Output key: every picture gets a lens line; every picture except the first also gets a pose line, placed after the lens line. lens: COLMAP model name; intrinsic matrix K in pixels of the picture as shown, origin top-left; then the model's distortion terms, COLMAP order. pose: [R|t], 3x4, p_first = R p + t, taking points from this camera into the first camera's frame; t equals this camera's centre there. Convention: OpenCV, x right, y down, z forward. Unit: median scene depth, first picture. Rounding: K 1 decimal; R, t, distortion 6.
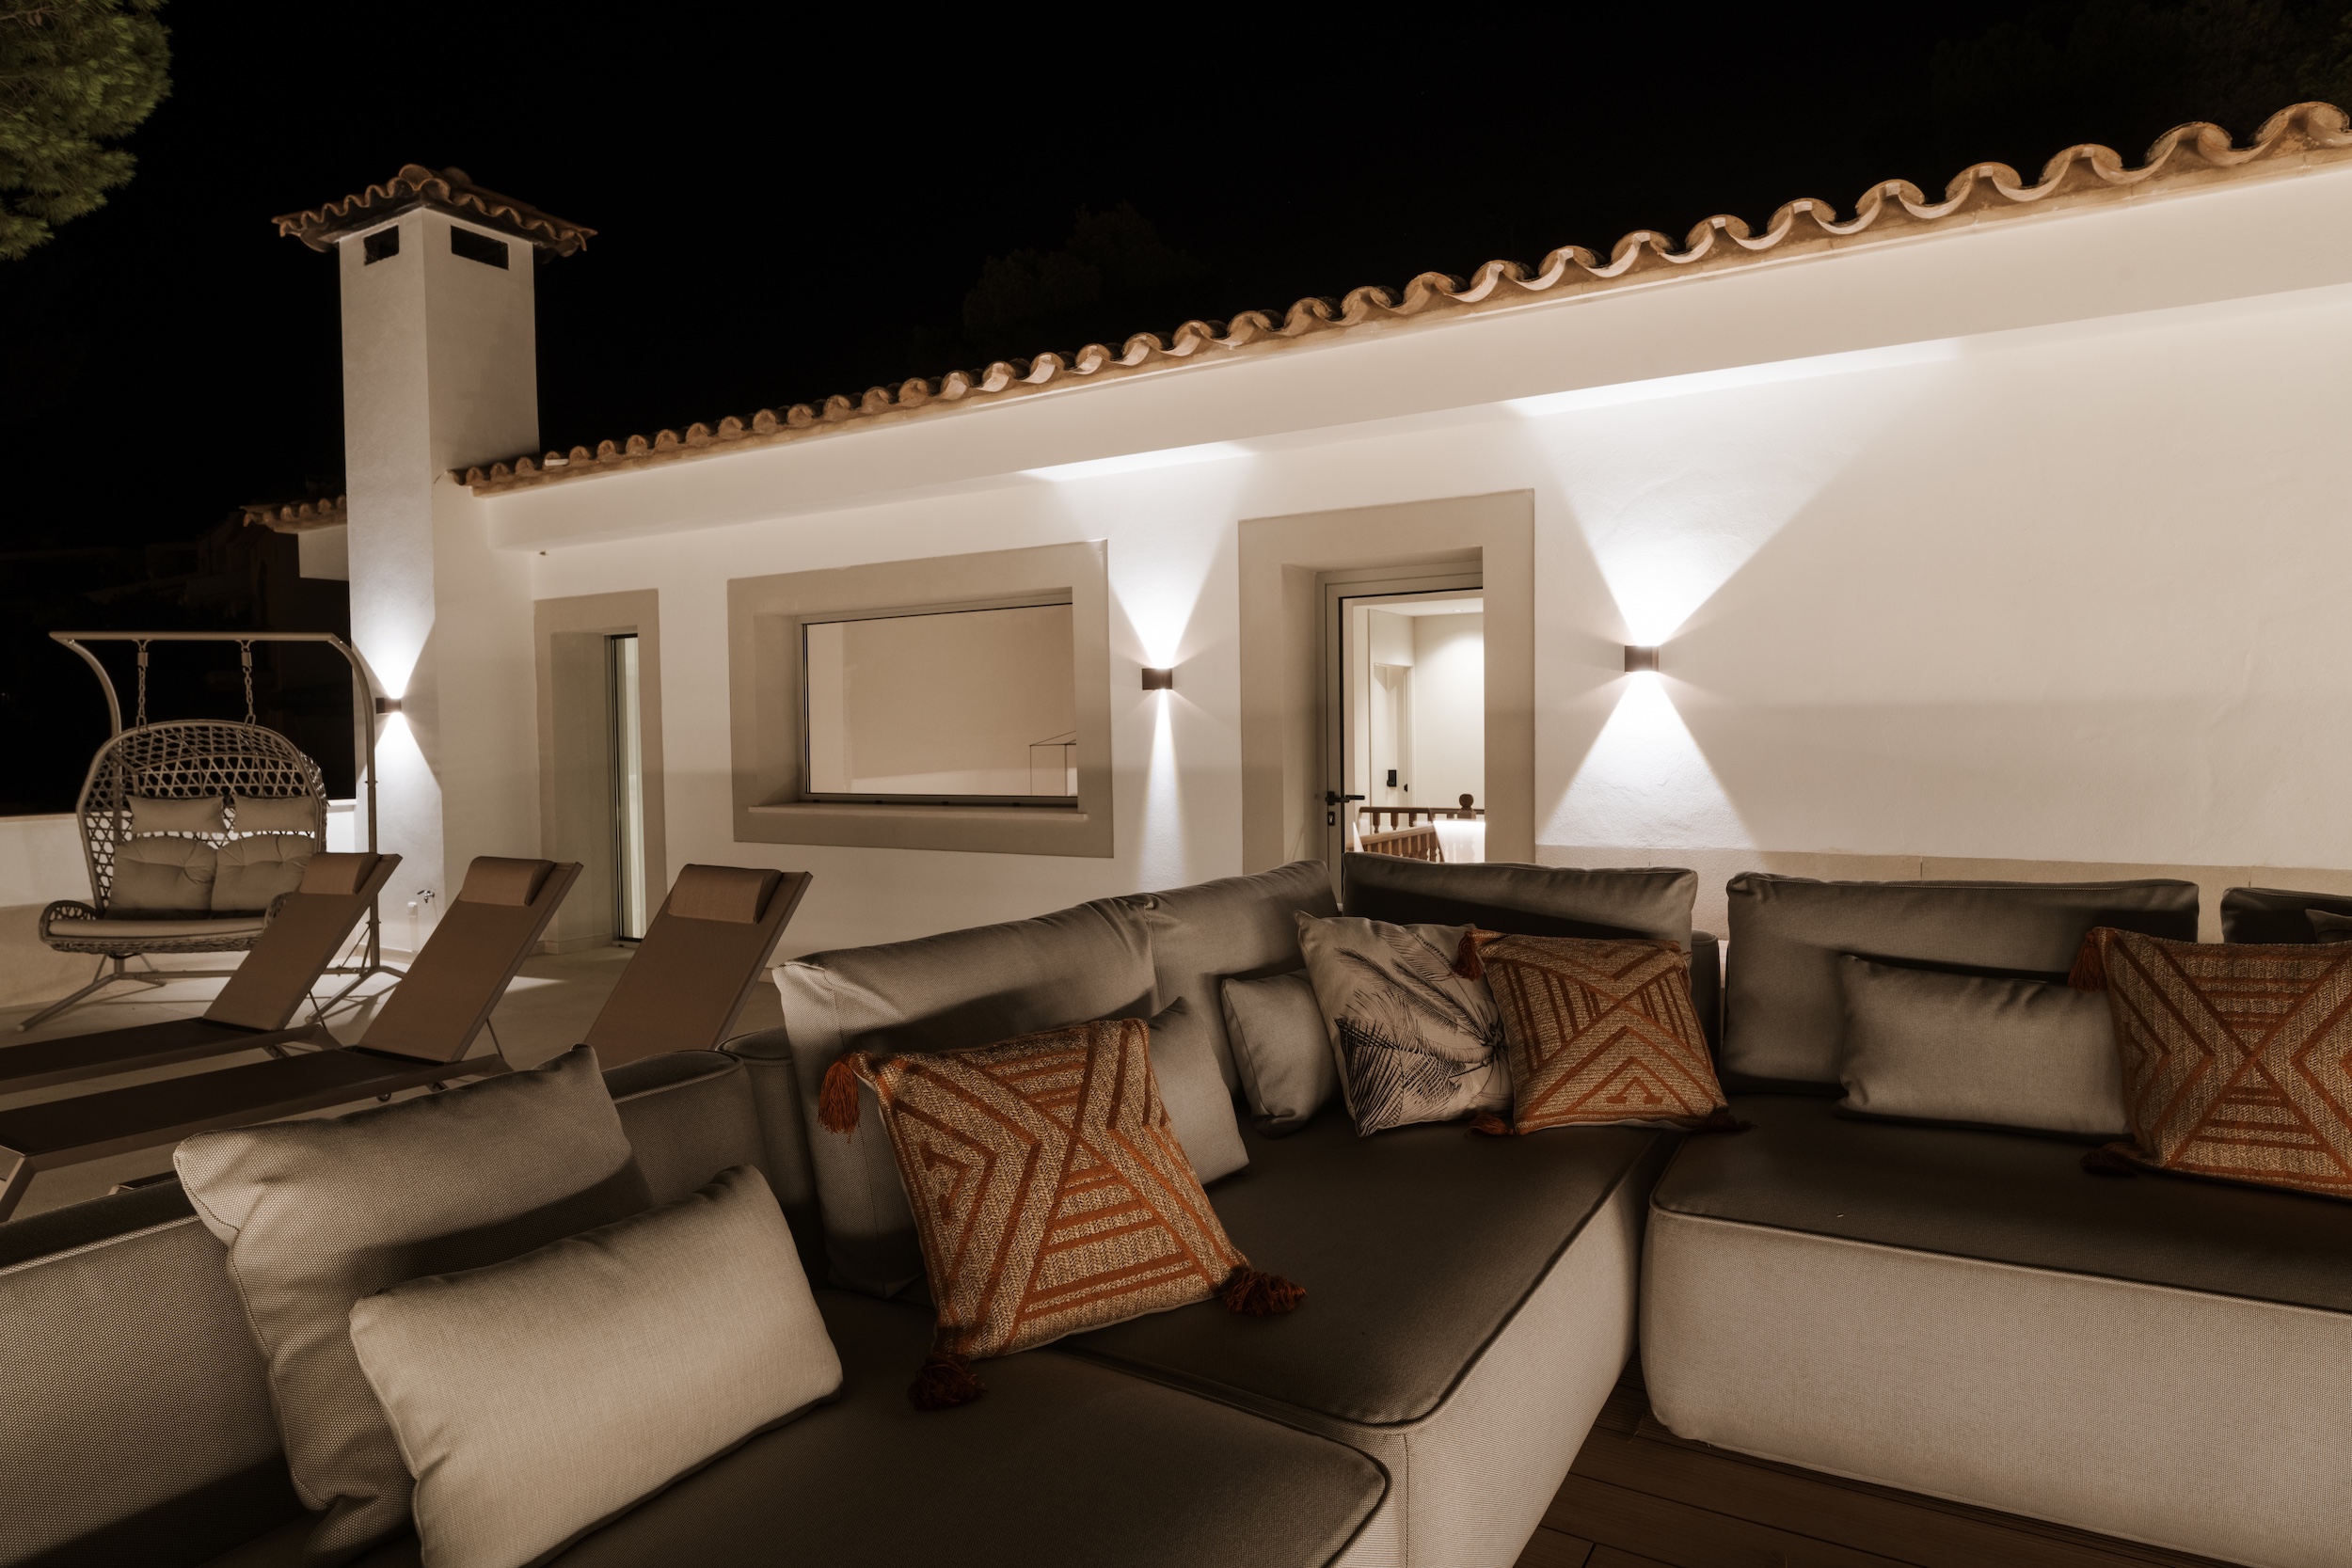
lens RADIAL K [[1351.9, 0, 1176.0], [0, 1351.9, 784.0], [0, 0, 1]] dist [-0.008994, -0.005469]
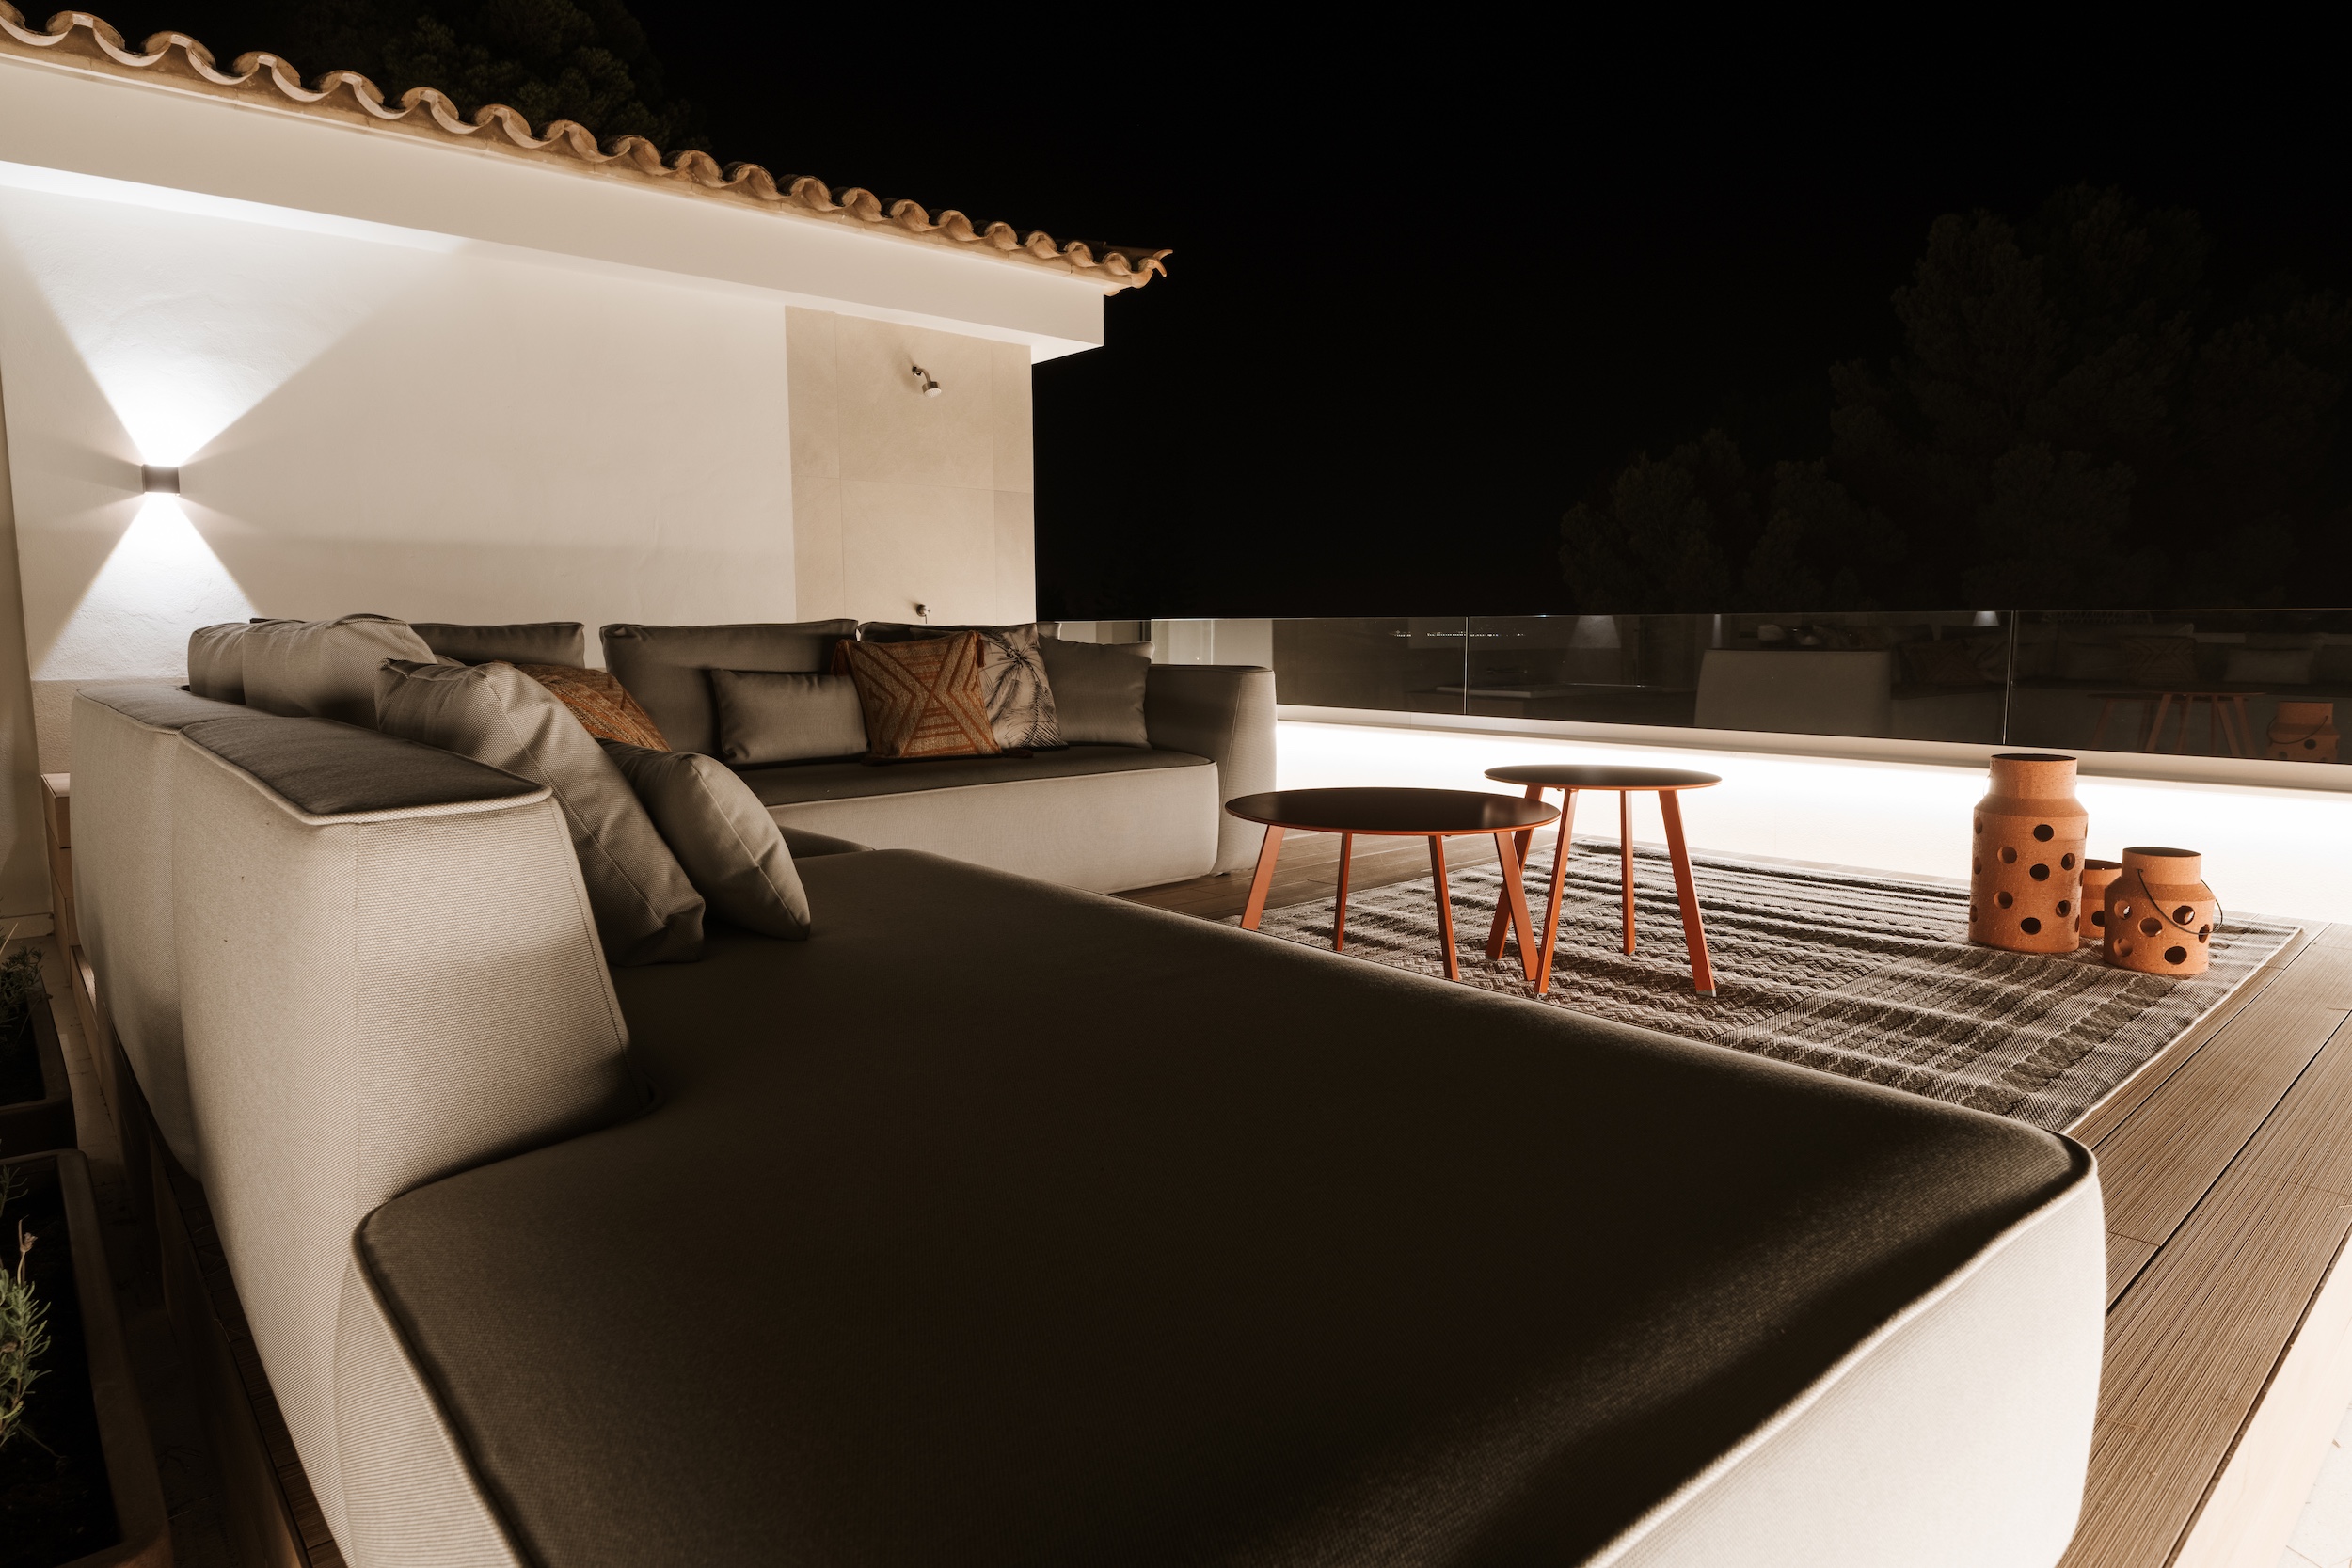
lens RADIAL K [[1351.9, 0, 1176.0], [0, 1351.9, 784.0], [0, 0, 1]] dist [-0.008994, -0.005469]
pose [[0.288370, -0.096641, 0.952630, -0.298558], [0.037455, 0.995271, 0.089628, 0.050916], [-0.956786, 0.009834, 0.290626, 0.022525]]
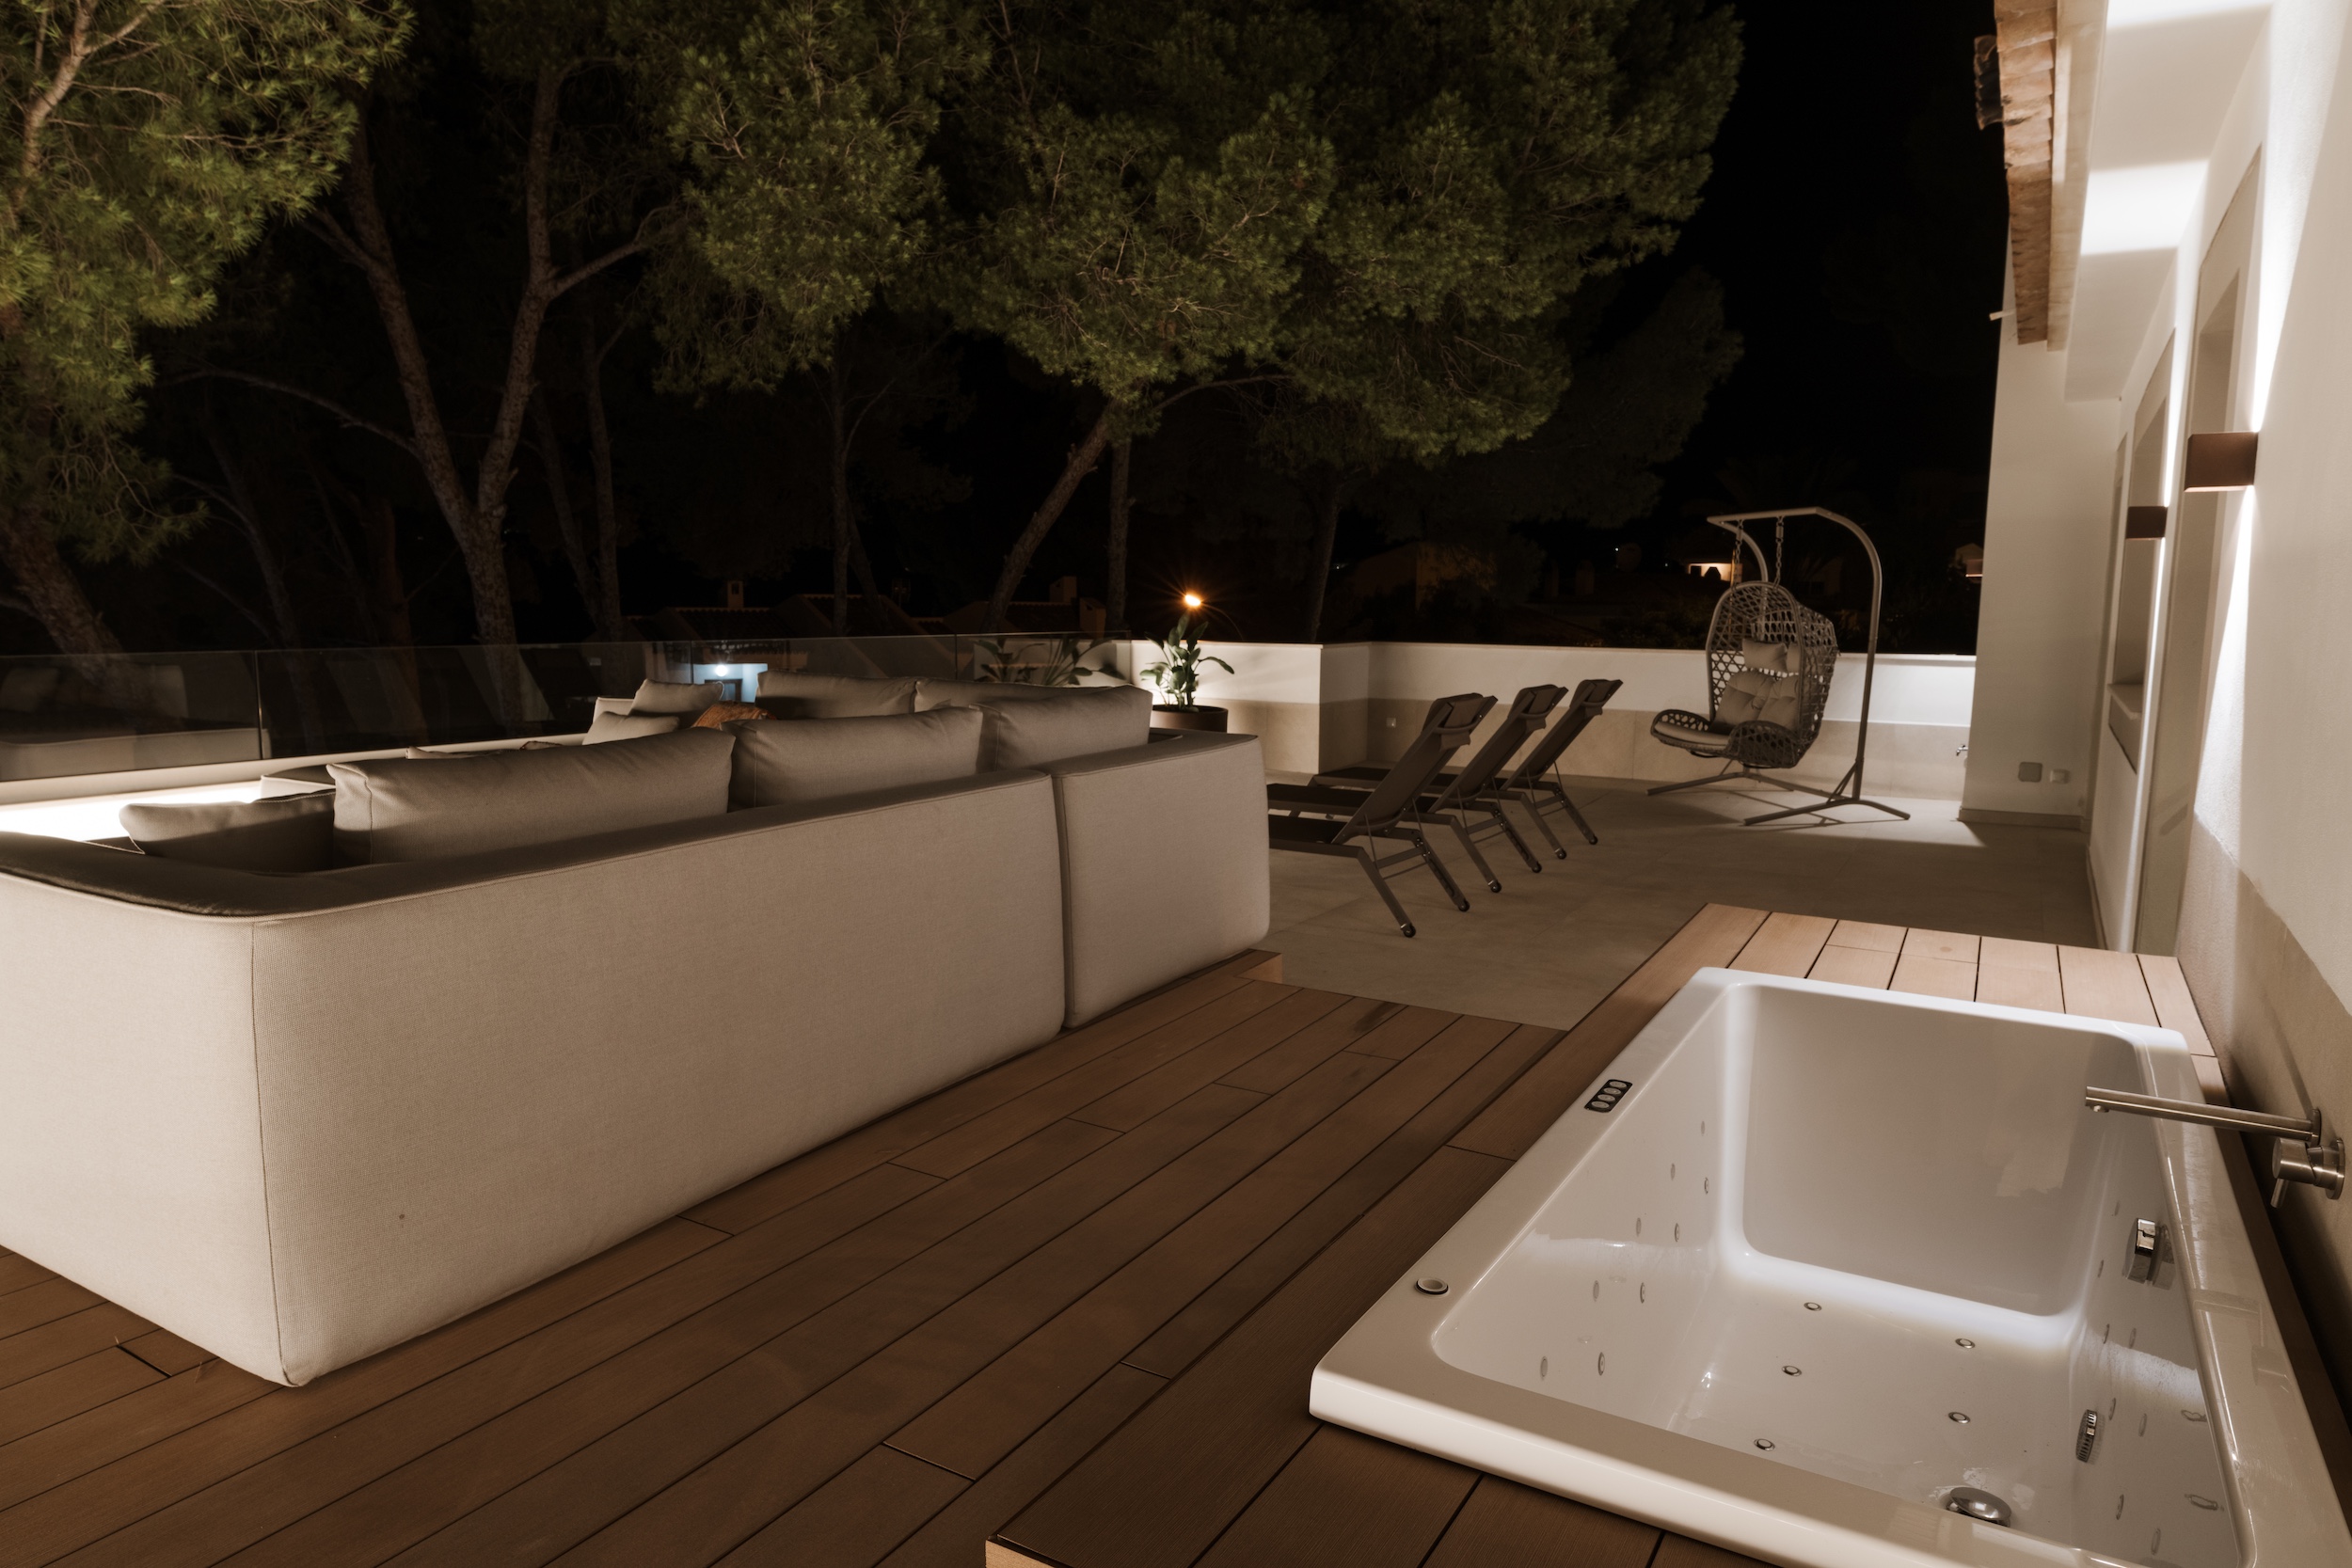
lens RADIAL K [[1428.5, 0, 1176.0], [0, 1428.5, 784.0], [0, 0, 1]] dist [-0.001098, -0.000875]
pose [[0.006371, 0.139754, -0.990166, 0.702781], [-0.045191, 0.989214, 0.139329, -0.023110], [0.998958, 0.043859, 0.012618, 0.475617]]
